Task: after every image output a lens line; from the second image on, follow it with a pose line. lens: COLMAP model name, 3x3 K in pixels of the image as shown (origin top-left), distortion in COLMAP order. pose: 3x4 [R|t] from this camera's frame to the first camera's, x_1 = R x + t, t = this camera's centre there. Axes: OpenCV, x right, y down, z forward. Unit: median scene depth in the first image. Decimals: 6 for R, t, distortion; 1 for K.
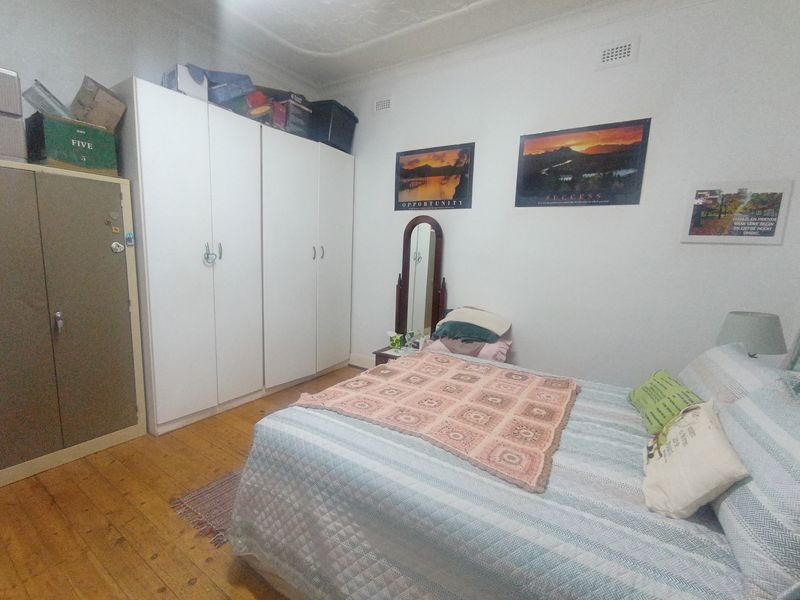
lens RADIAL K [[362.7, 0, 400.0], [0, 362.7, 300.0], [0, 0, 1]] dist [-0.032186, 0.028290]
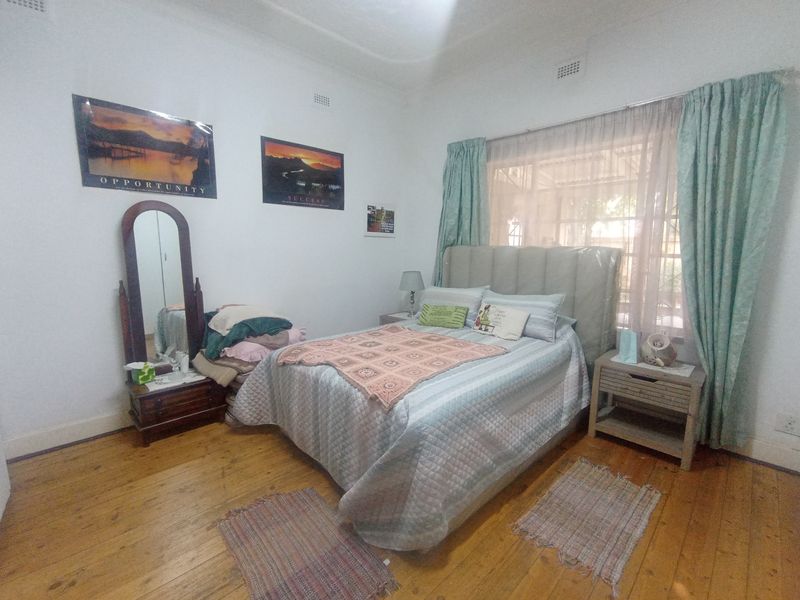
lens RADIAL K [[362.7, 0, 400.0], [0, 362.7, 300.0], [0, 0, 1]] dist [-0.032186, 0.028290]
pose [[0.217034, -0.175590, 0.960242, -0.734651], [0.139710, 0.979149, 0.147470, -0.083375], [-0.966115, 0.102149, 0.237040, 0.422308]]
